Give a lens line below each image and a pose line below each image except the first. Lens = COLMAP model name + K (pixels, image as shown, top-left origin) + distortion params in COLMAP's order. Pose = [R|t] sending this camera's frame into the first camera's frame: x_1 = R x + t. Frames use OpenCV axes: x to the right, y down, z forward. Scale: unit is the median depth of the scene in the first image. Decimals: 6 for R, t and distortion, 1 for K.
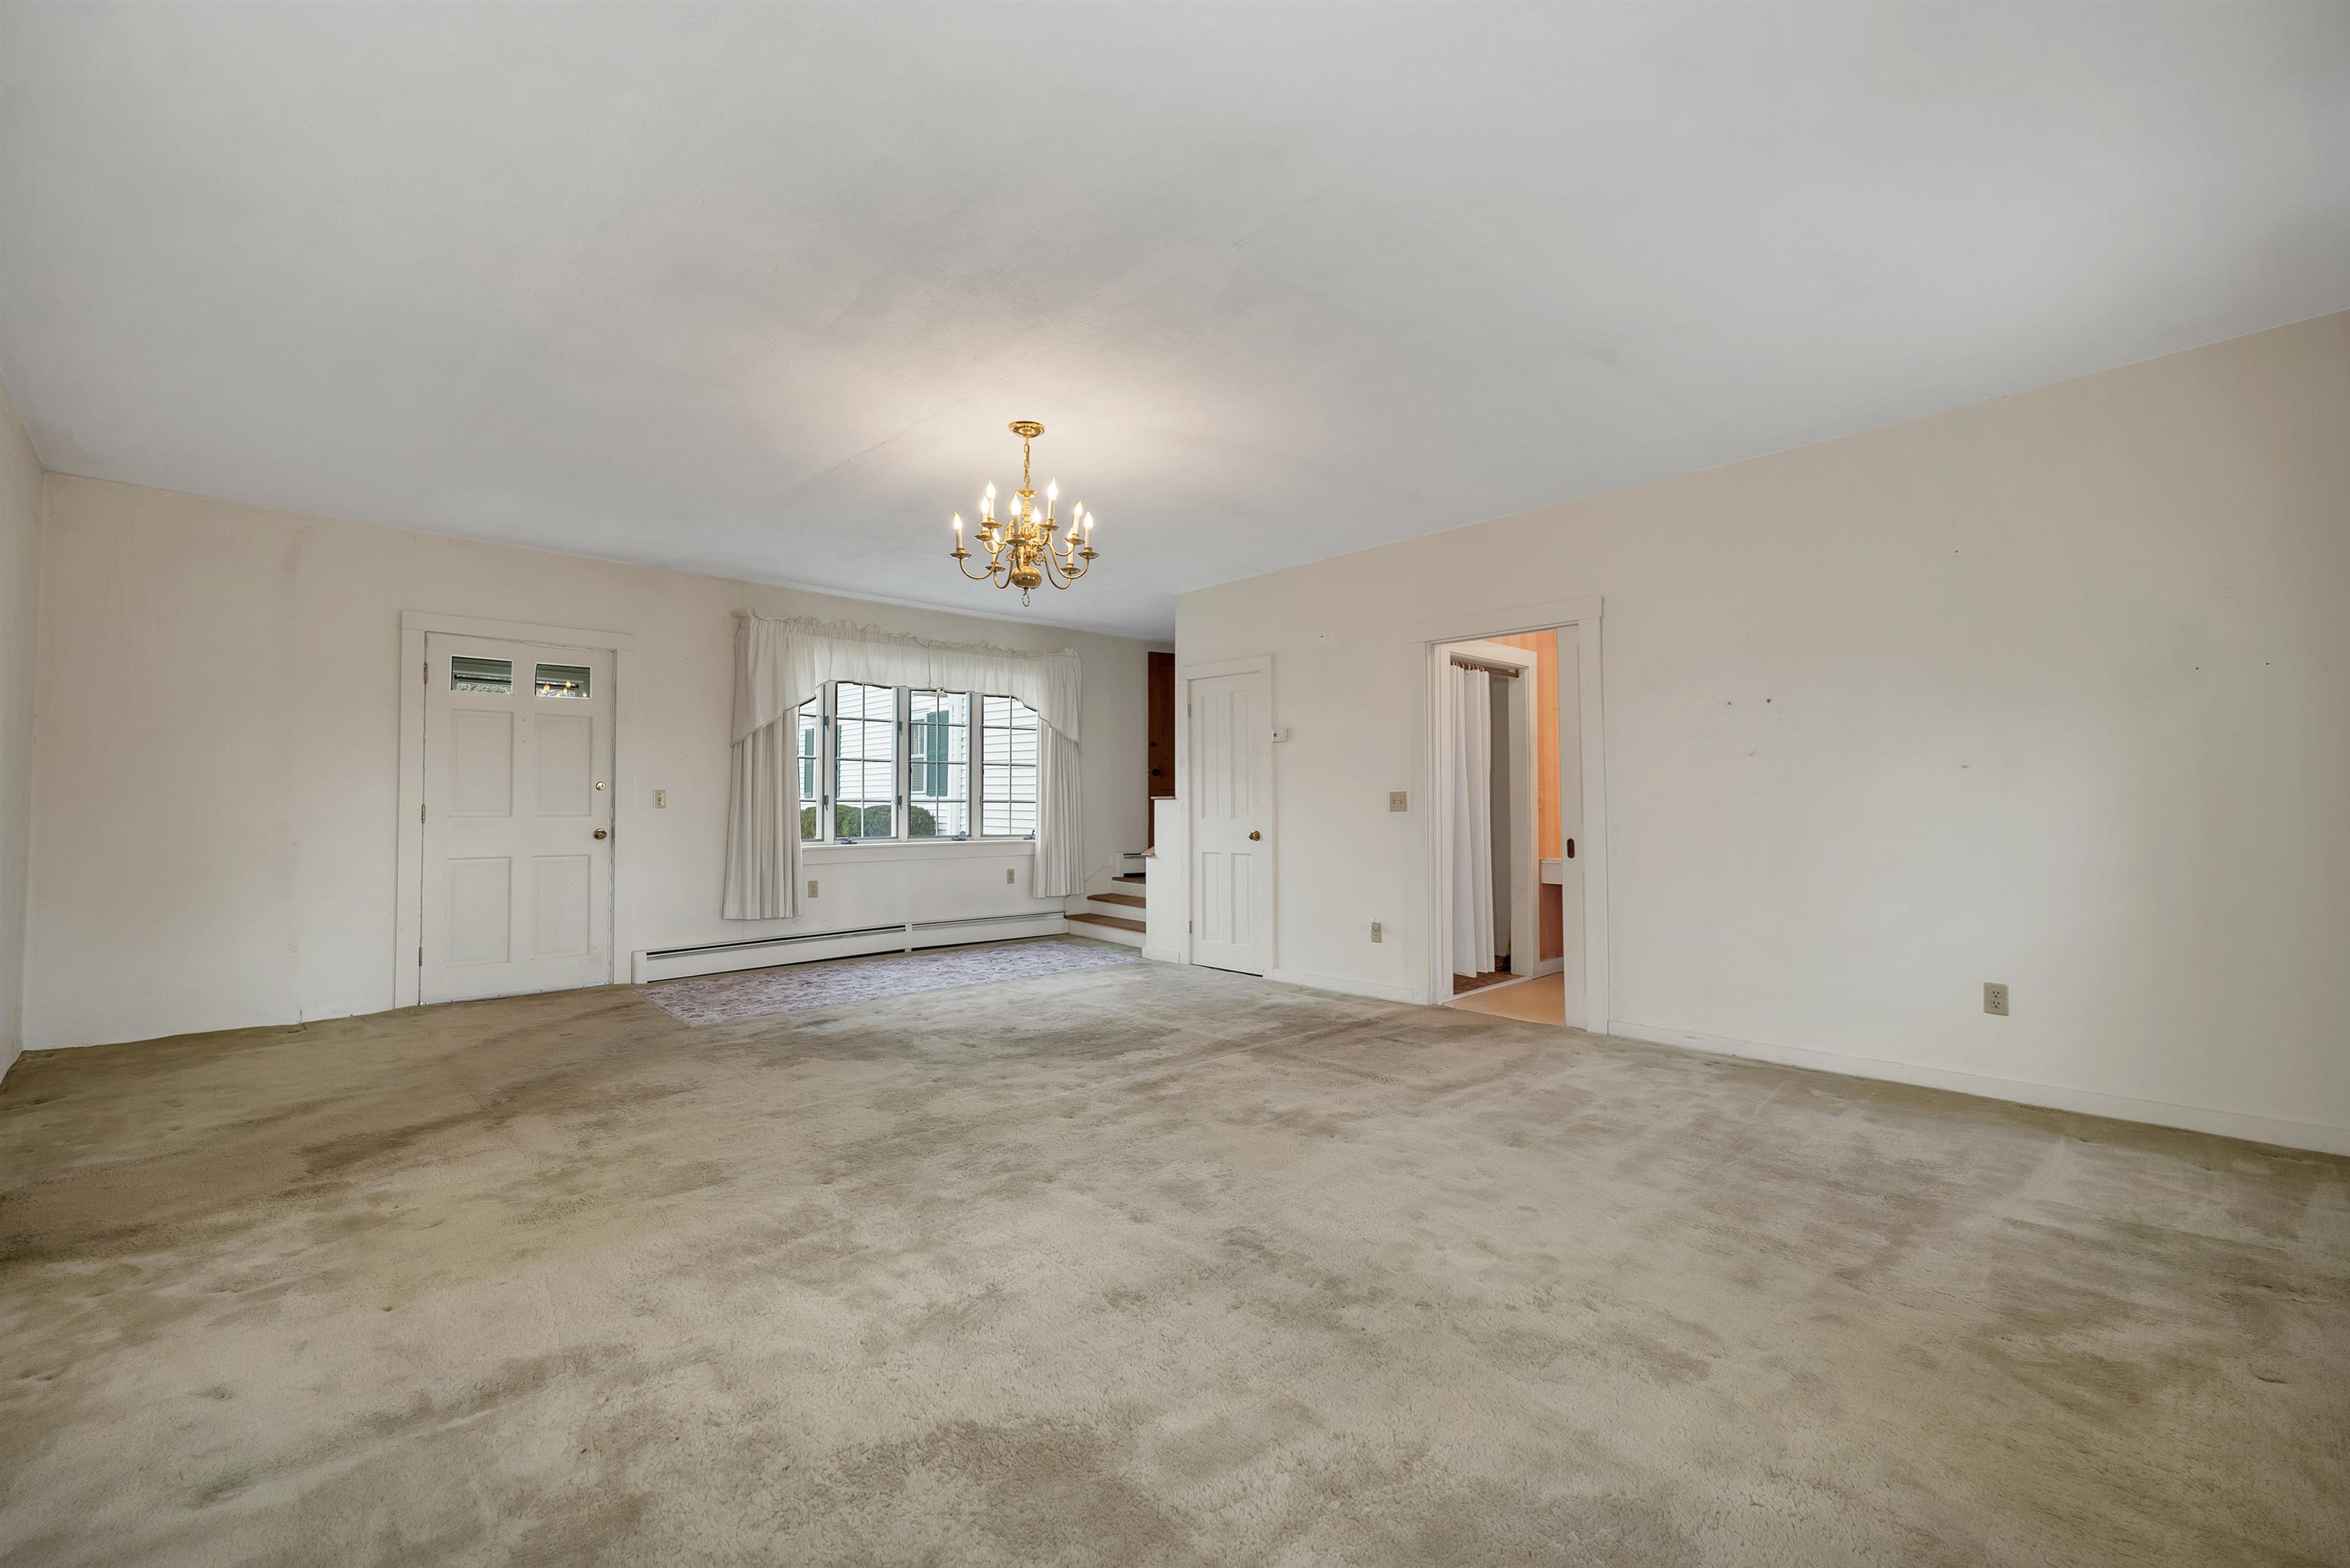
lens RADIAL K [[1007.2, 0, 1175.9], [0, 1007.2, 777.1], [0, 0, 1]] dist [0.001323, 0.000140]
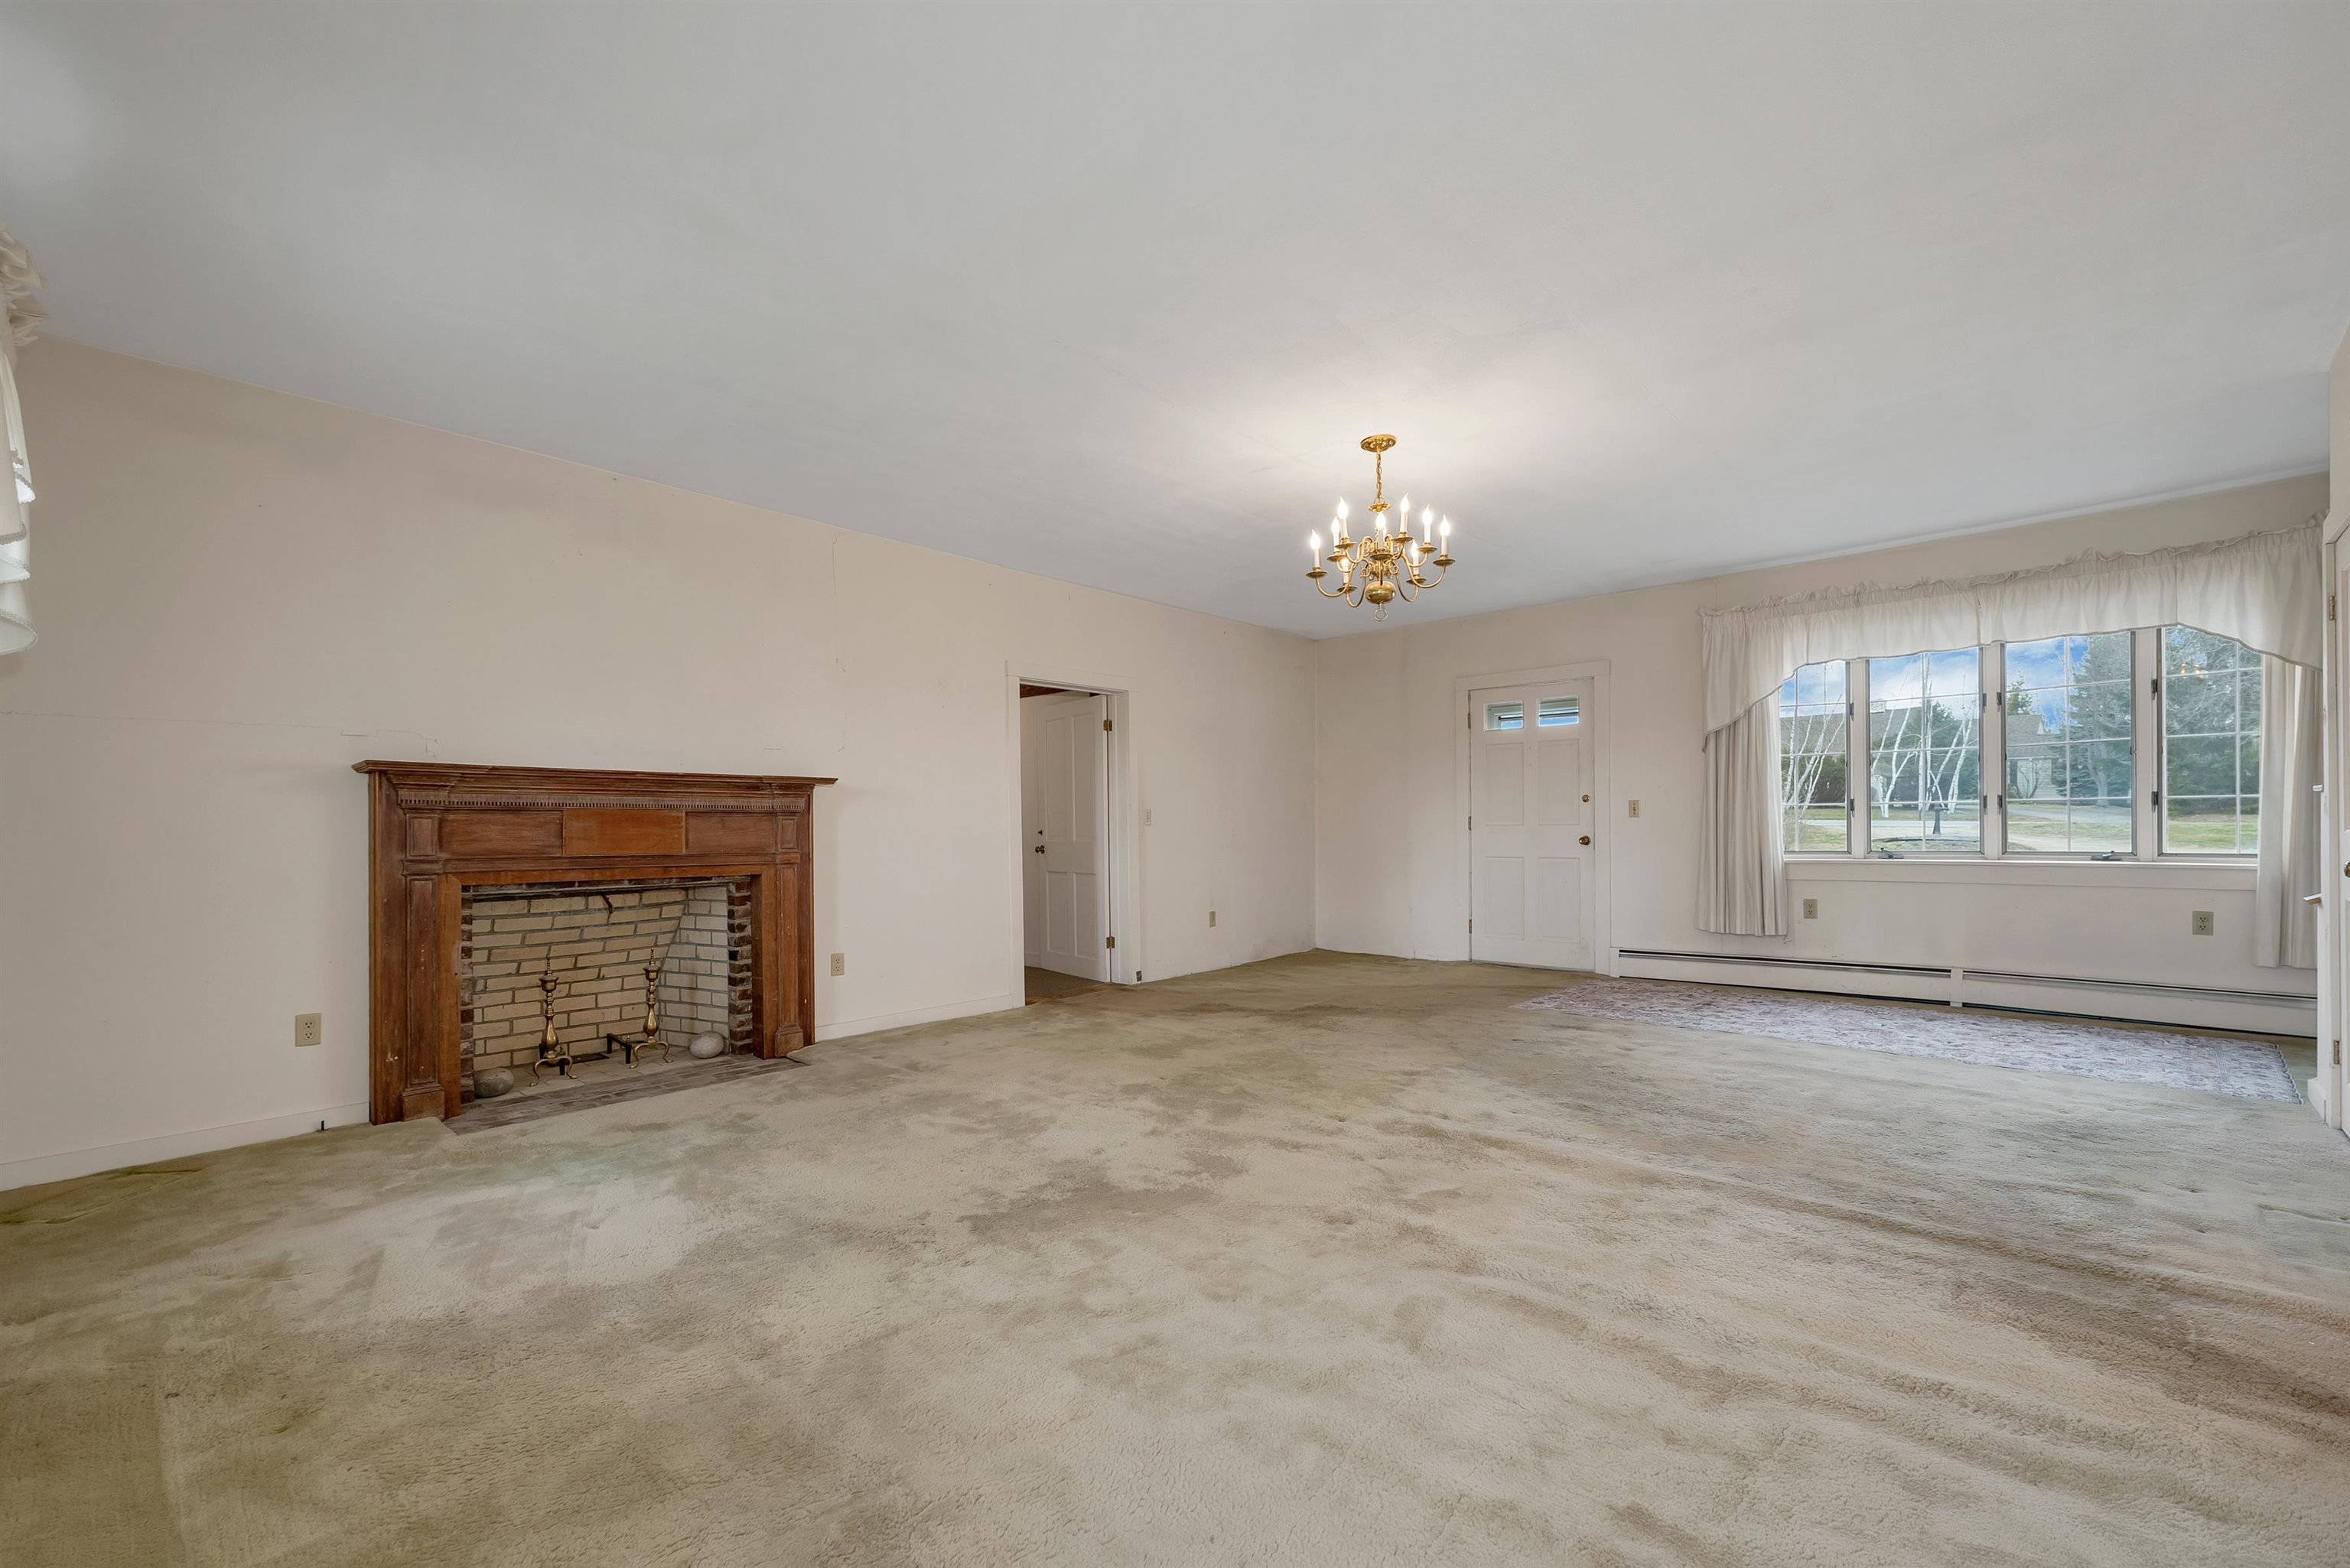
lens RADIAL K [[1035.1, 0, 1176.4], [0, 1035.1, 827.0], [0, 0, 1]] dist [-0.000257, 0.000083]
pose [[0.046697, 0.004053, -0.998901, 0.554871], [0.041038, 0.999140, 0.005972, 0.015443], [0.998066, -0.041272, 0.046490, 0.467082]]
